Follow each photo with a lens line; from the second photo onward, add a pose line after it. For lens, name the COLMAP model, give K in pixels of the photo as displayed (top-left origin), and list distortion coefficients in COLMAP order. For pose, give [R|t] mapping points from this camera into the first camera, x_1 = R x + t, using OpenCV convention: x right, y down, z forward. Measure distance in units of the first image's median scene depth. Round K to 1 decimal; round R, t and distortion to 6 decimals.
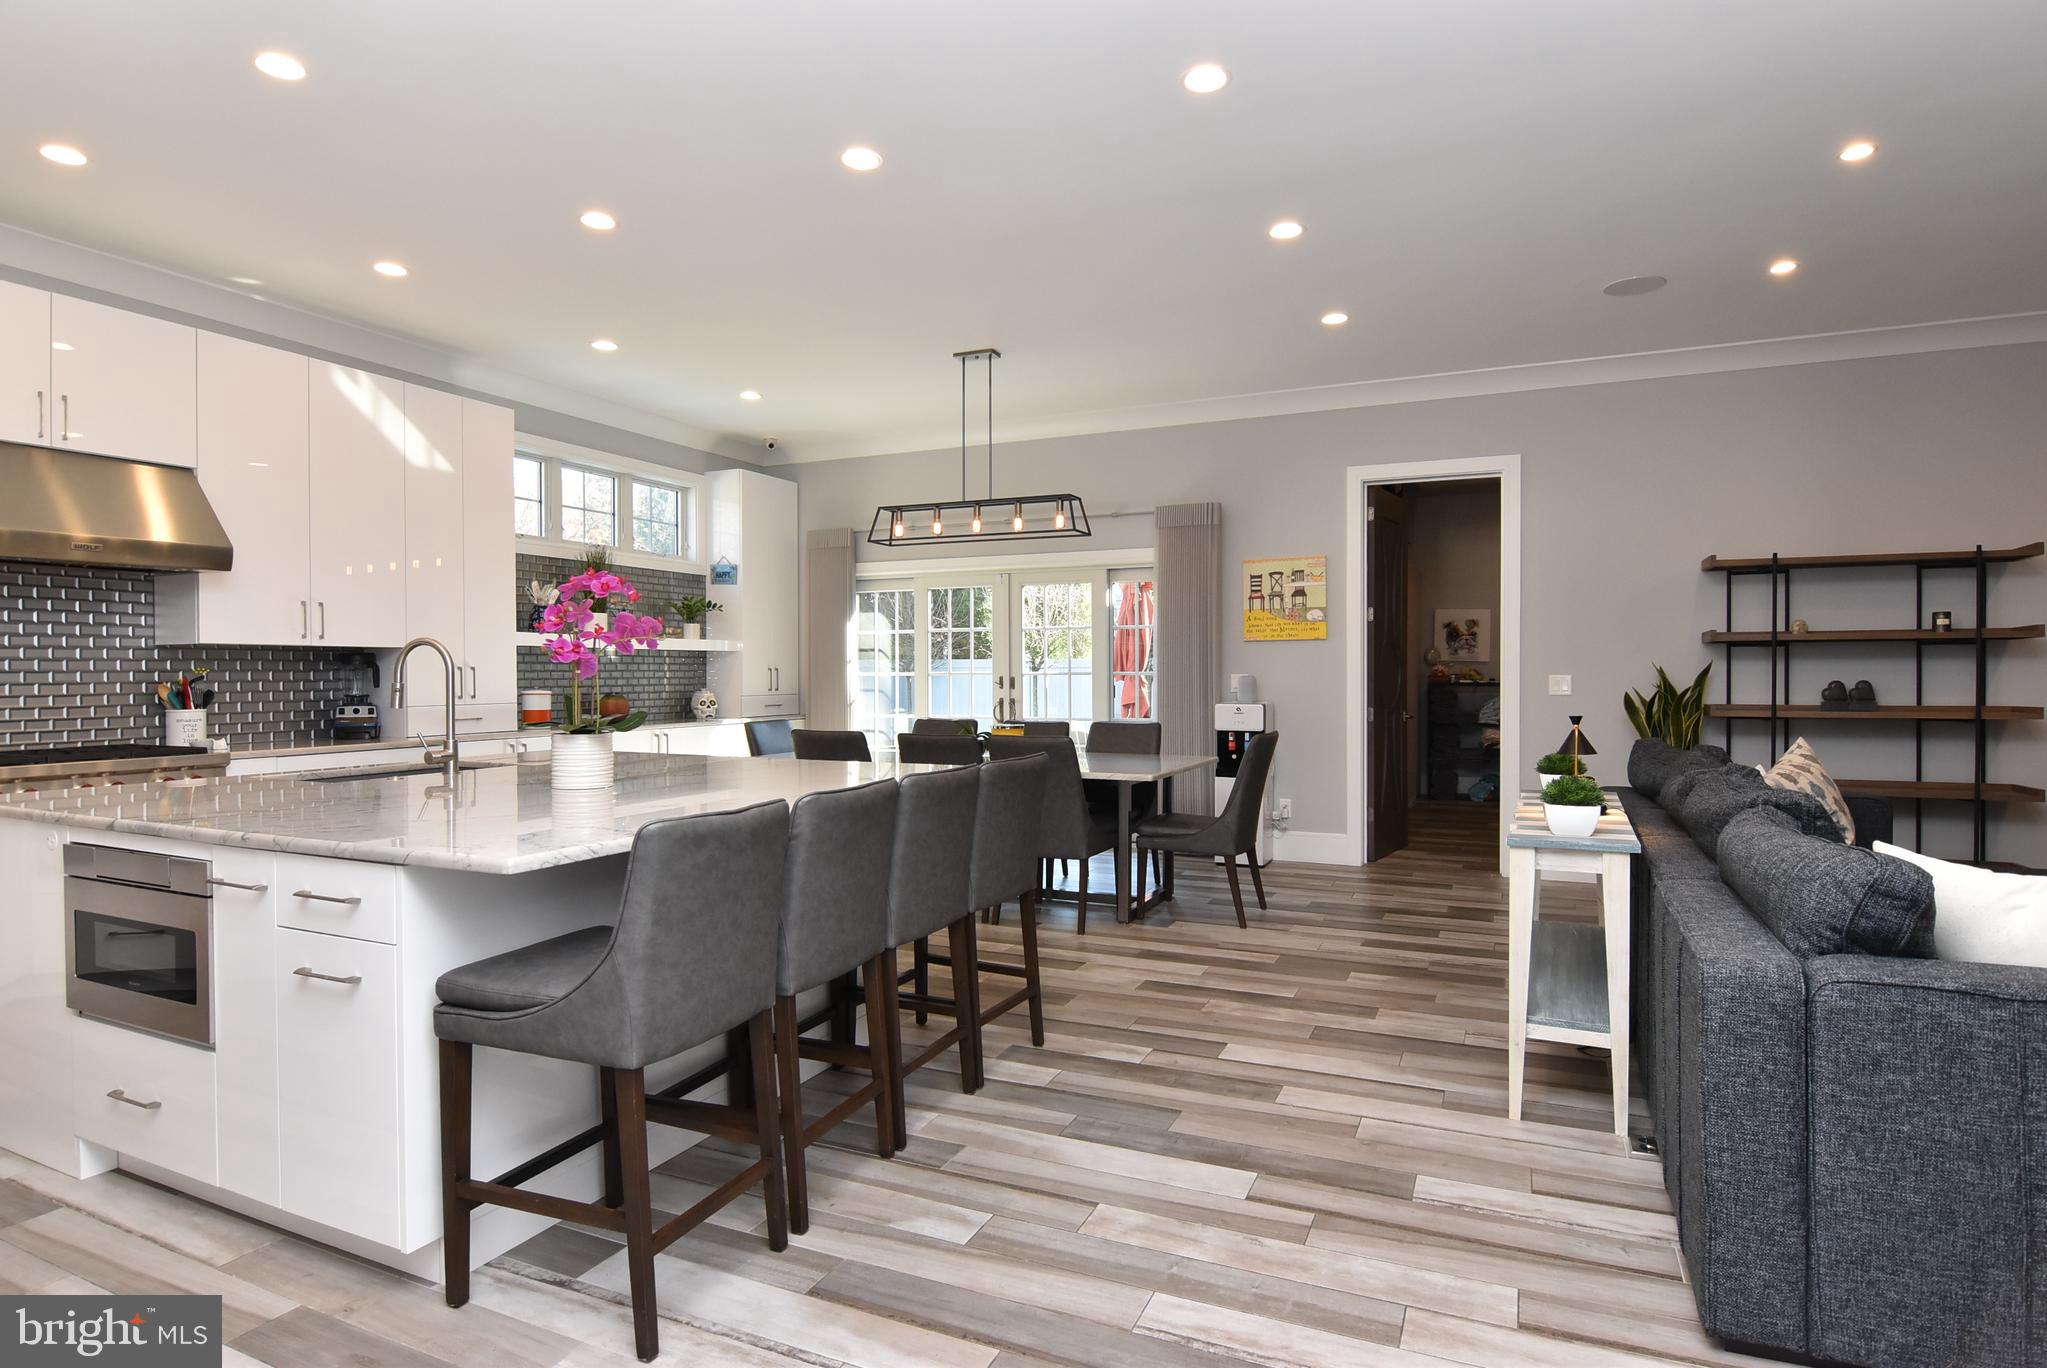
lens RADIAL K [[1087.4, 0, 1023.5], [0, 1087.4, 684.0], [0, 0, 1]] dist [-0.016346, -0.000295]
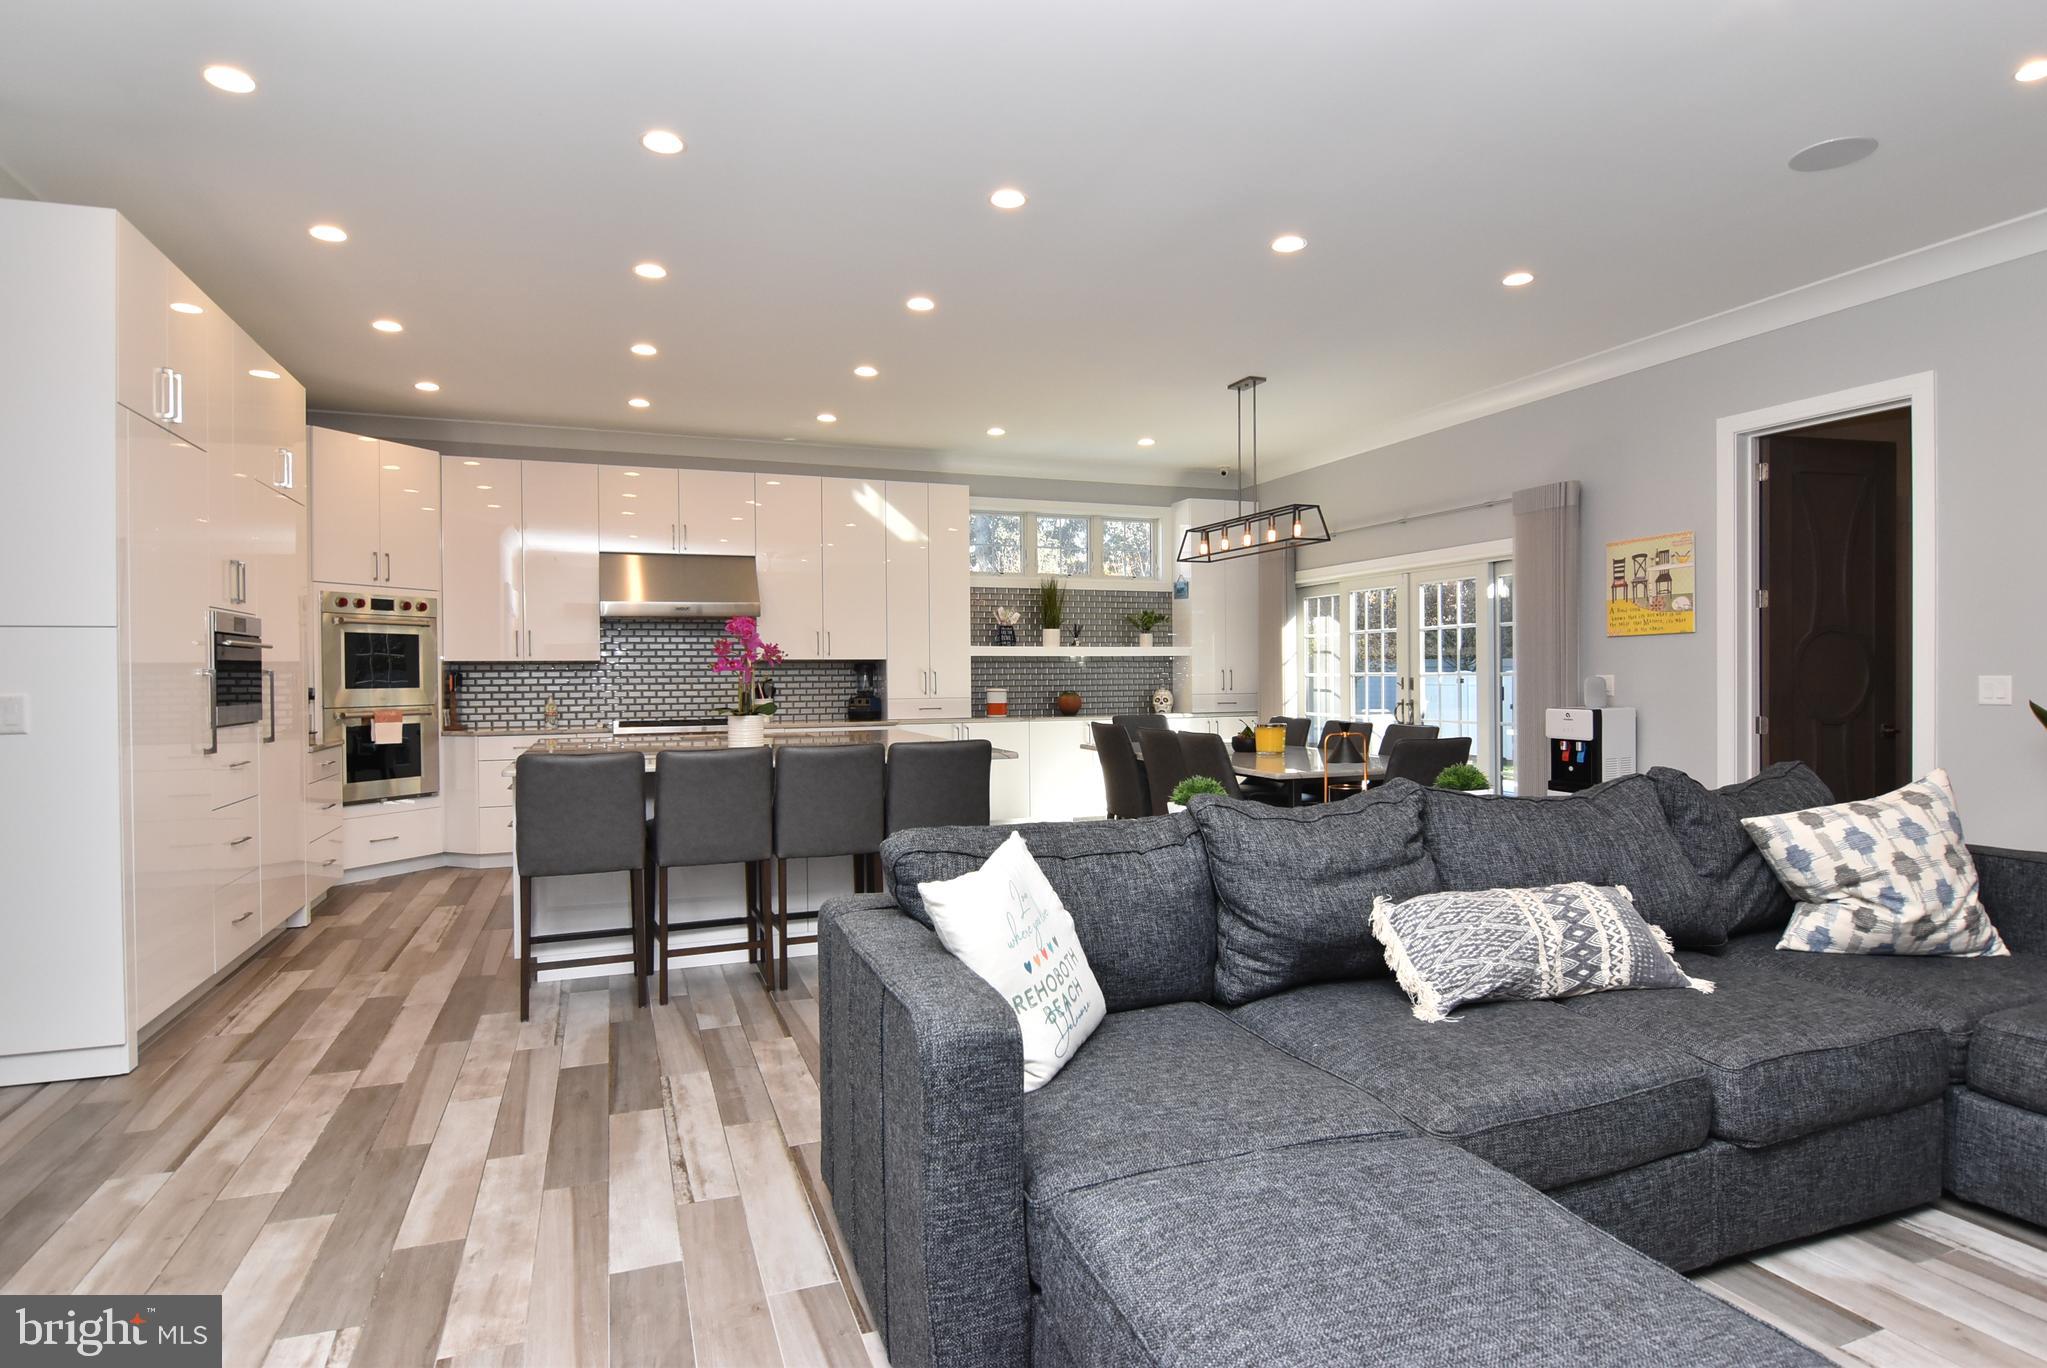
lens RADIAL K [[1091.4, 0, 1032.1], [0, 1091.4, 674.0], [0, 0, 1]] dist [-0.020988, -0.000773]
pose [[0.705605, -0.002843, -0.708599, 0.499624], [-0.002643, 0.999974, -0.006644, -0.002742], [0.708600, 0.006561, 0.705580, 0.066756]]
